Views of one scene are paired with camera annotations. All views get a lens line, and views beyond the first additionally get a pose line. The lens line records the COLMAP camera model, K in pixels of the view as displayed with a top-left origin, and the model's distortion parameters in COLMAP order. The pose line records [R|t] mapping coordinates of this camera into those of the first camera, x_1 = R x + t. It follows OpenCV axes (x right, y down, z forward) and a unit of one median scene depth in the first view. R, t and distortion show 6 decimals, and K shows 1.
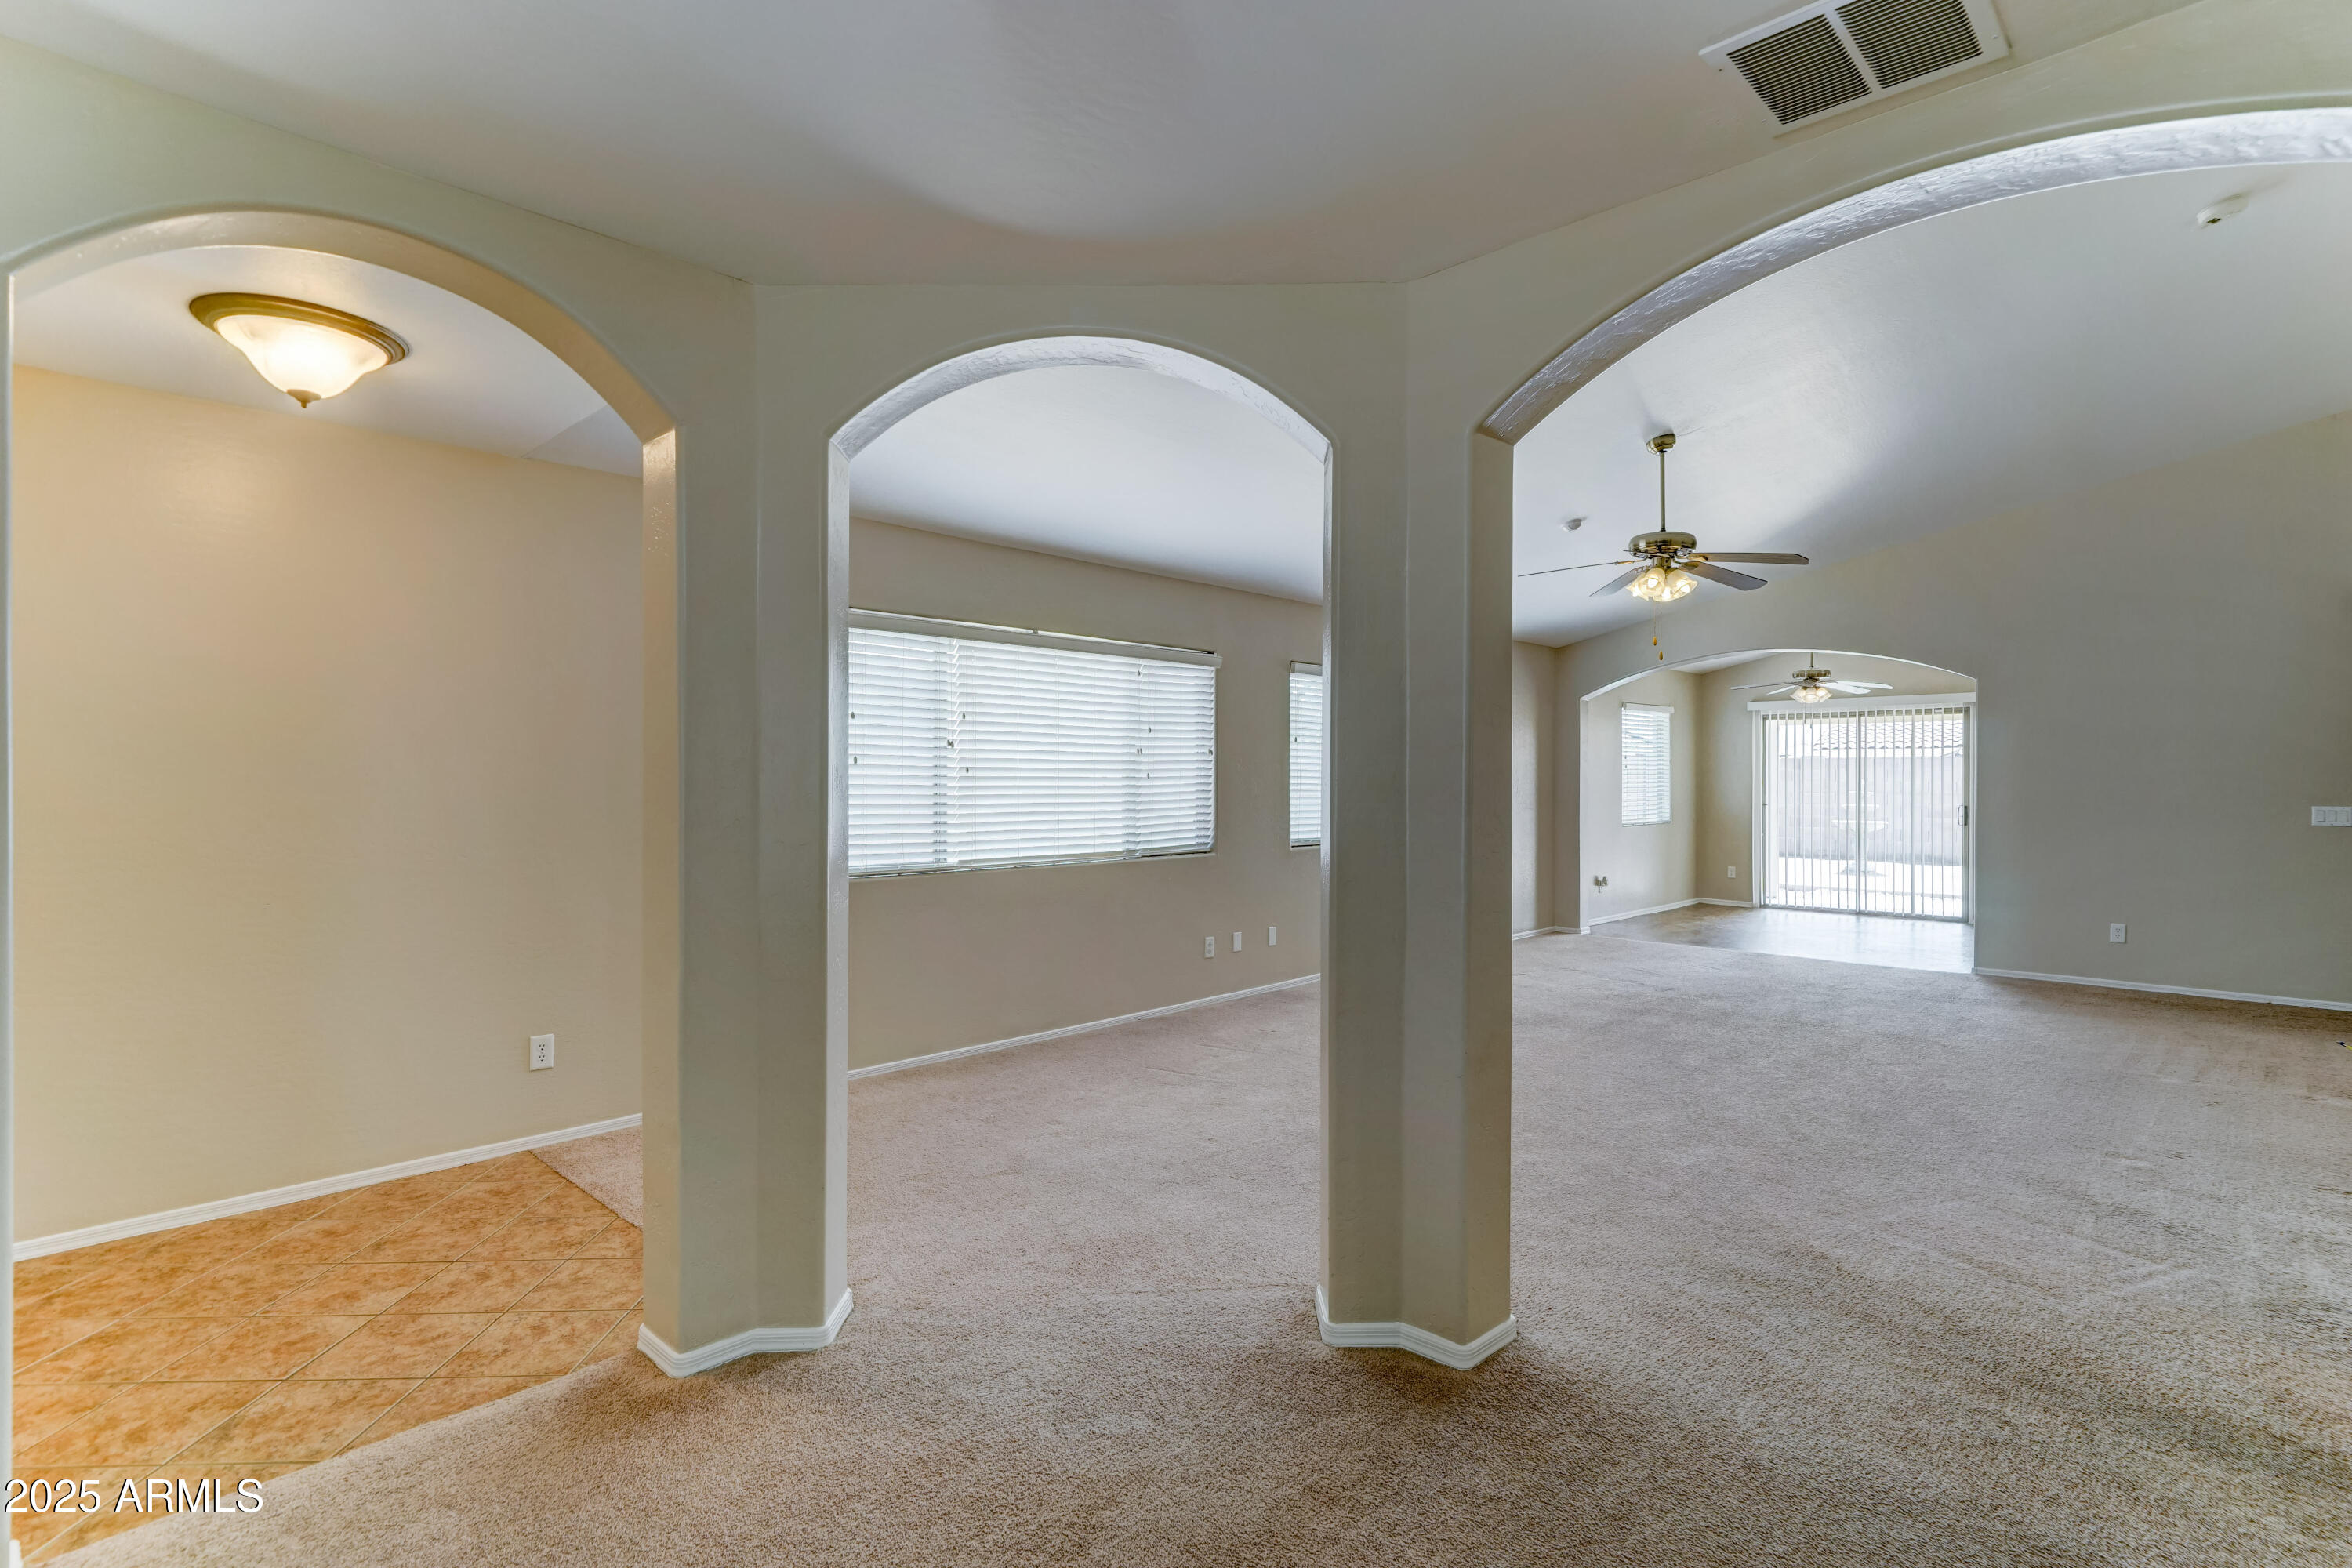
lens RADIAL K [[1124.4, 0, 1182.4], [0, 1124.4, 784.7], [0, 0, 1]] dist [-0.005516, 0.001432]
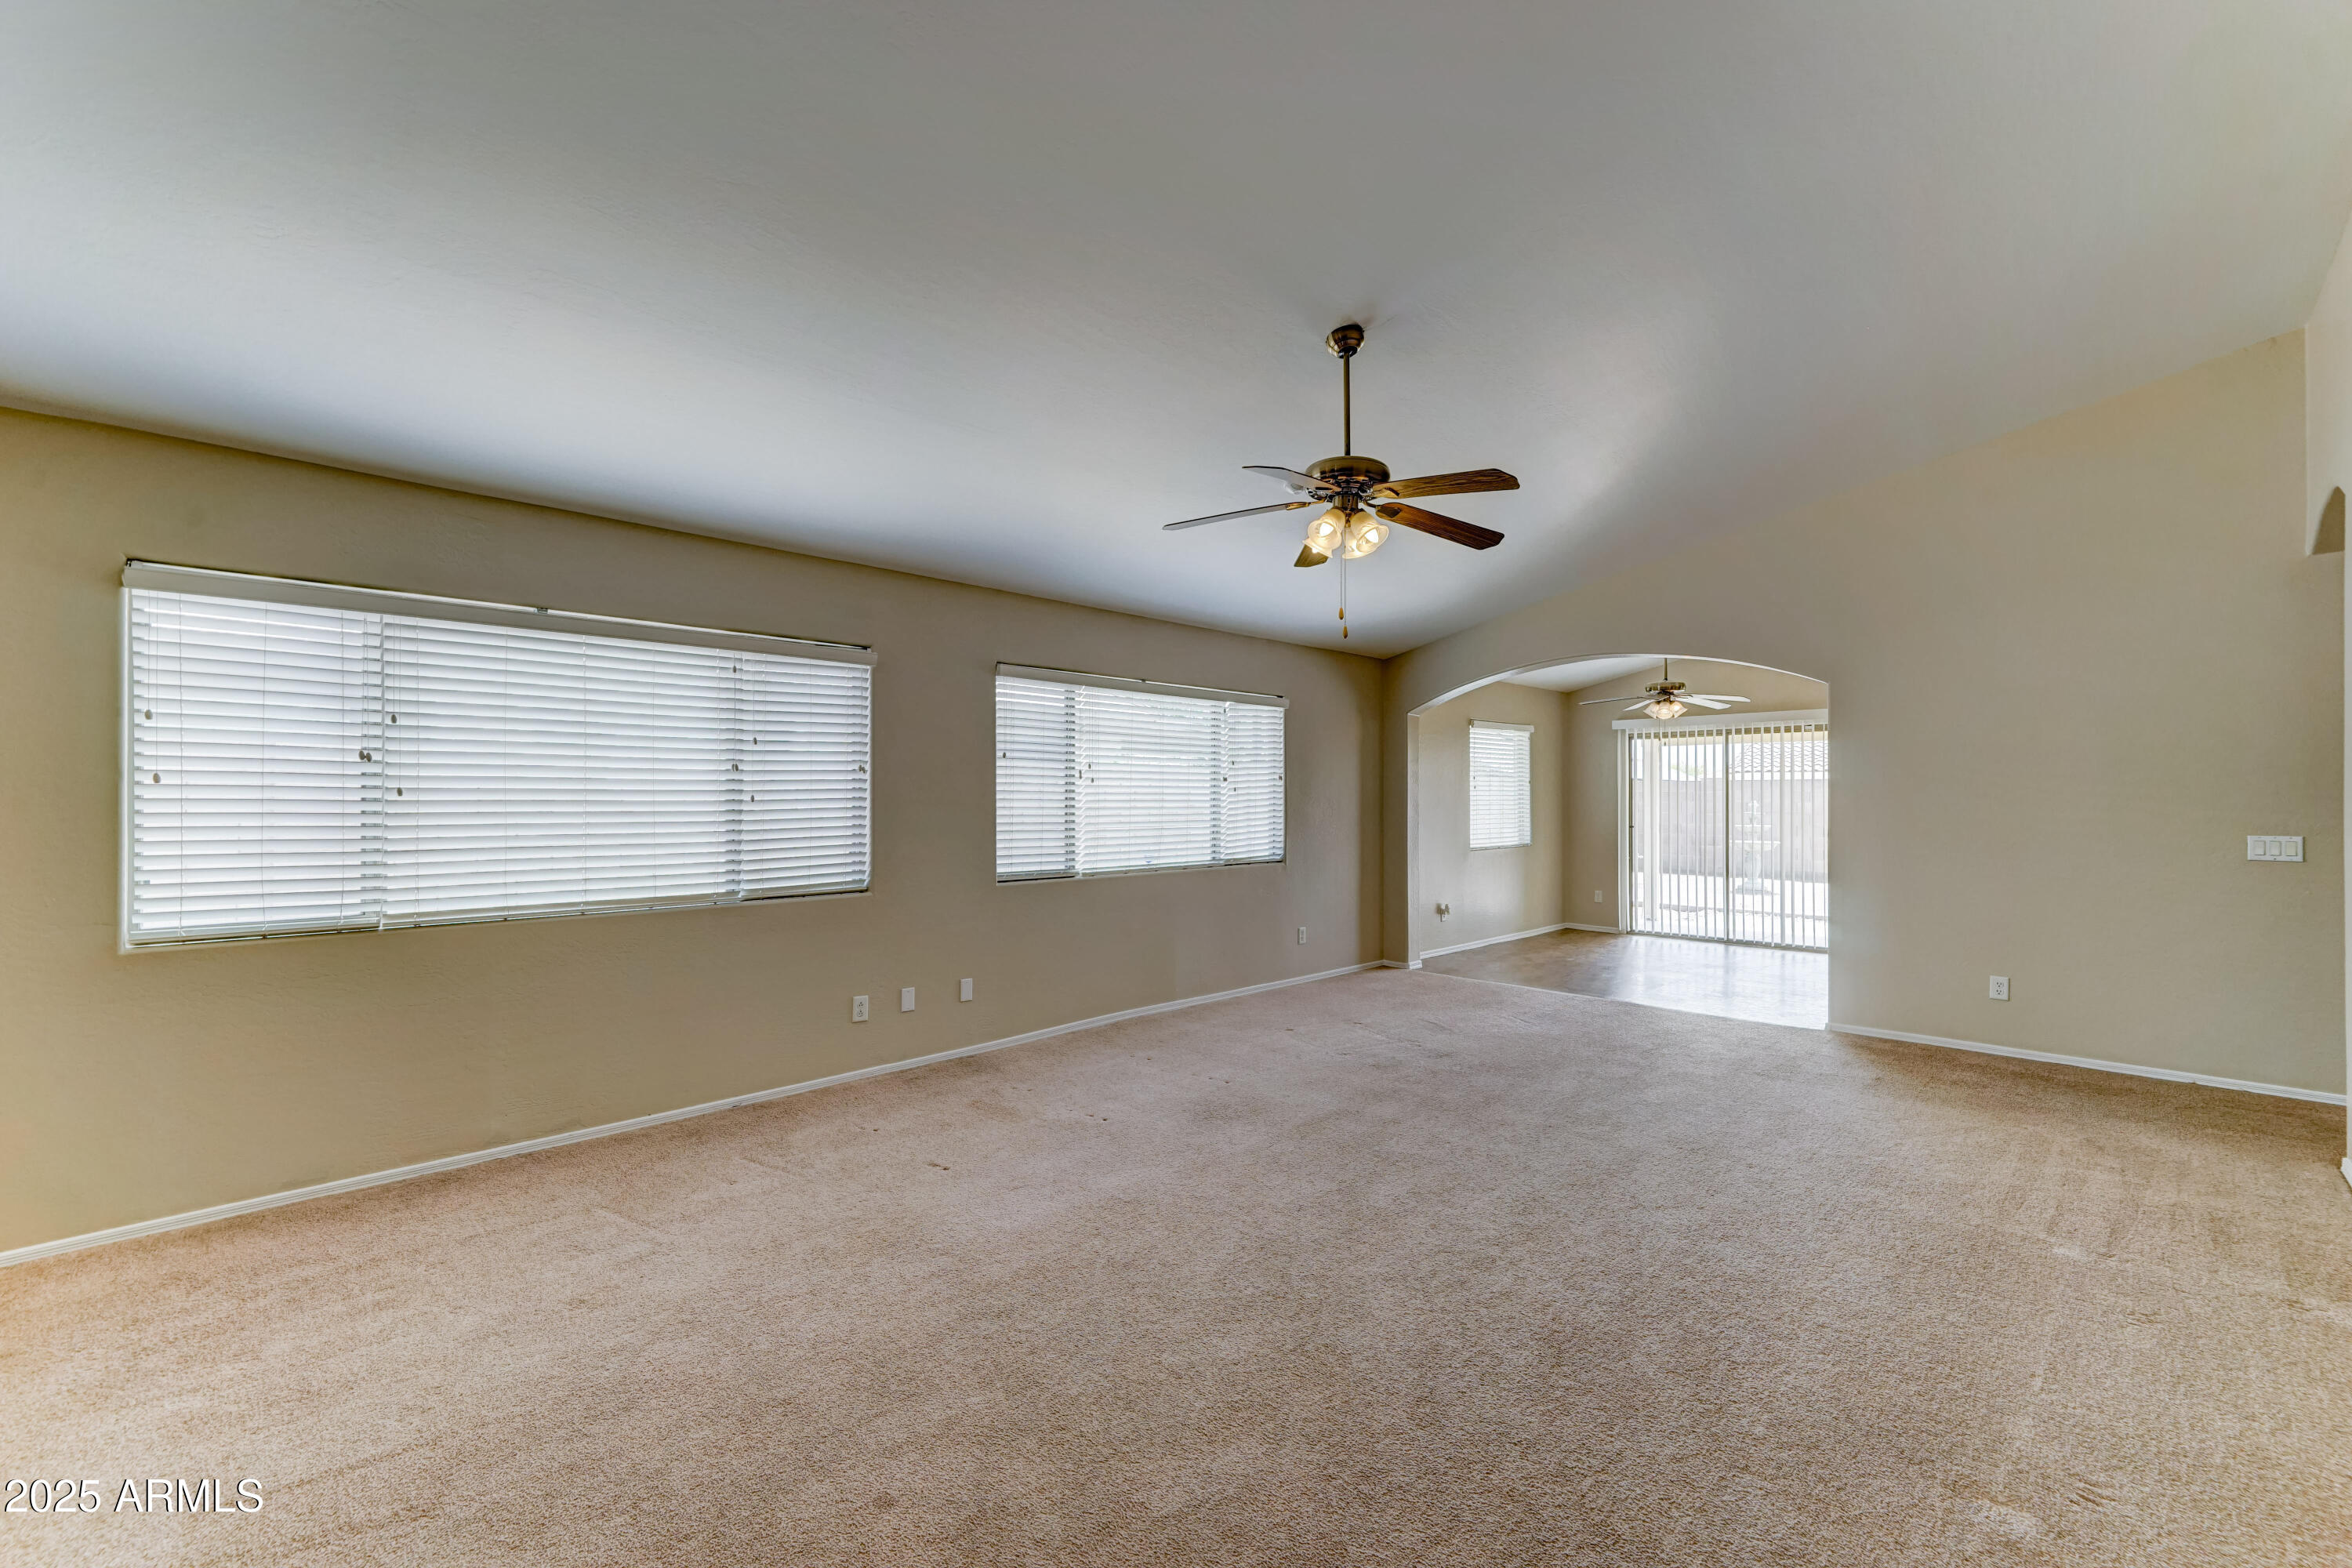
lens RADIAL K [[952.5, 0, 1185.5], [0, 952.5, 800.3], [0, 0, 1]] dist [0.000239, 0.000335]
pose [[0.999800, -0.001018, -0.019977, 0.183513], [0.000922, 0.999988, -0.004795, -0.002000], [0.019982, 0.004776, 0.999789, 0.210012]]
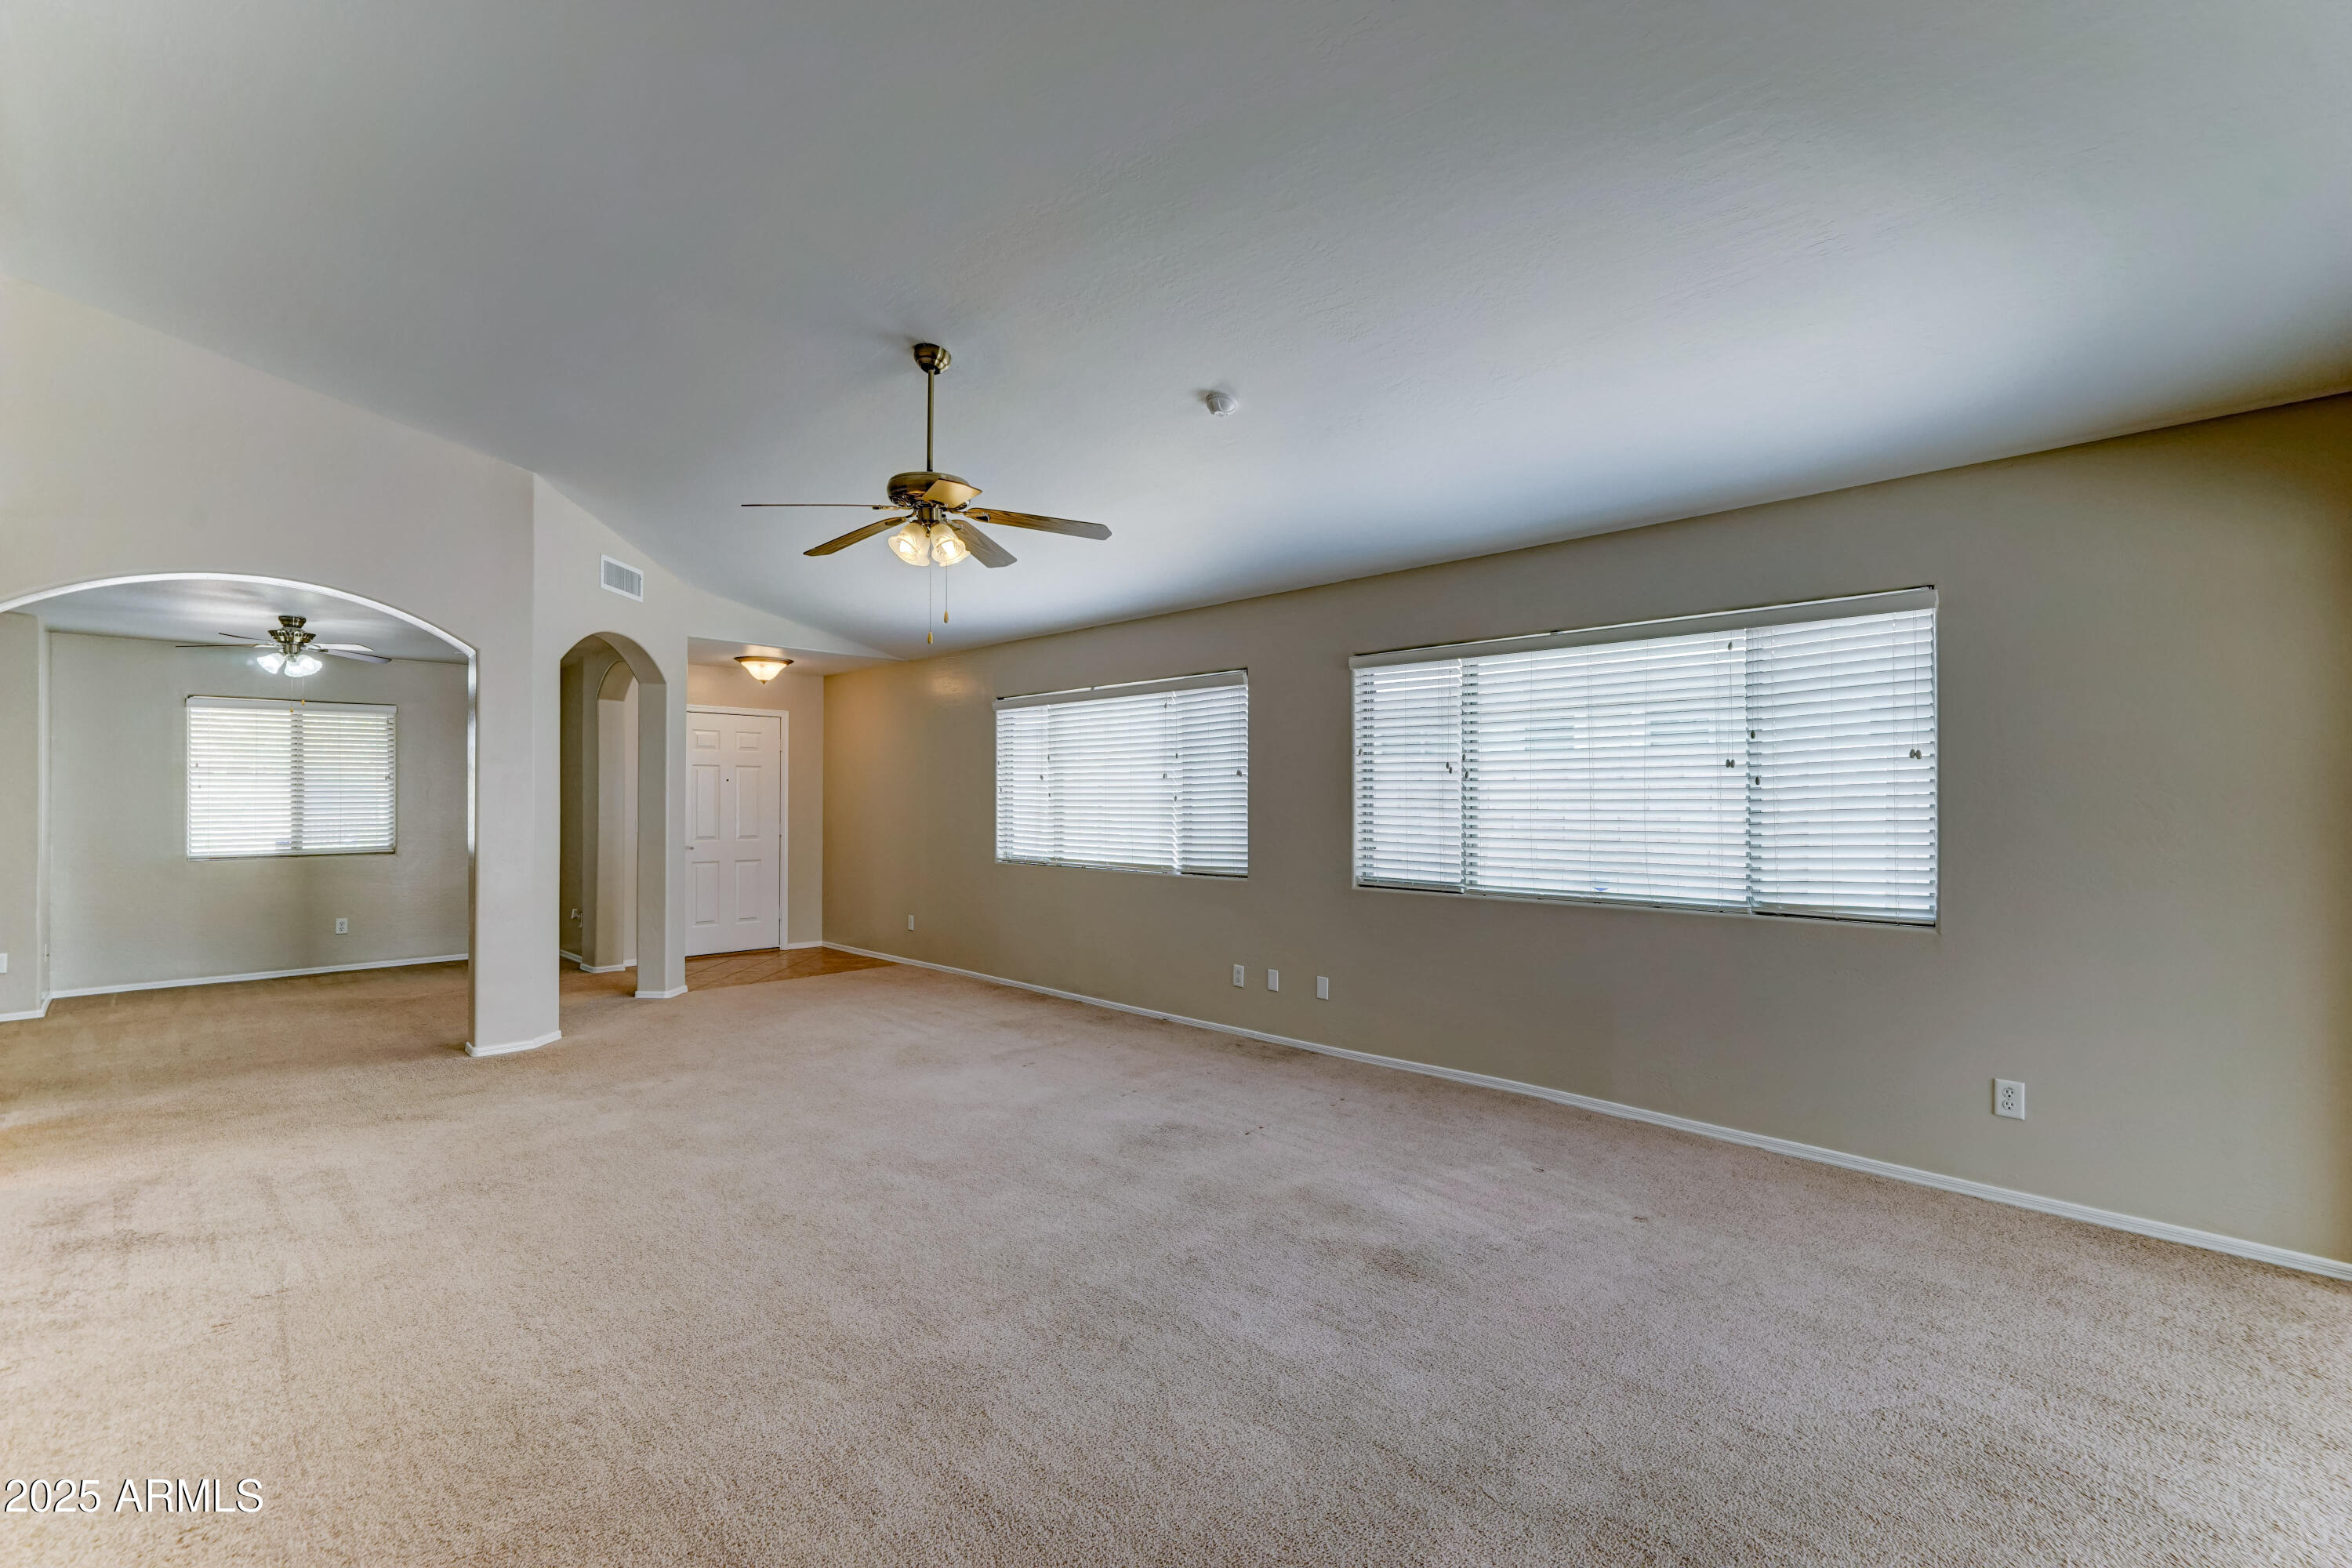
lens RADIAL K [[1052.6, 0, 1173.2], [0, 1052.6, 793.7], [0, 0, 1]] dist [0.023952, 0.000421]
pose [[-0.026364, -0.006713, -0.999630, 0.623294], [-0.004819, 0.999967, -0.006588, -0.003640], [0.999641, 0.004644, -0.026395, 0.648364]]
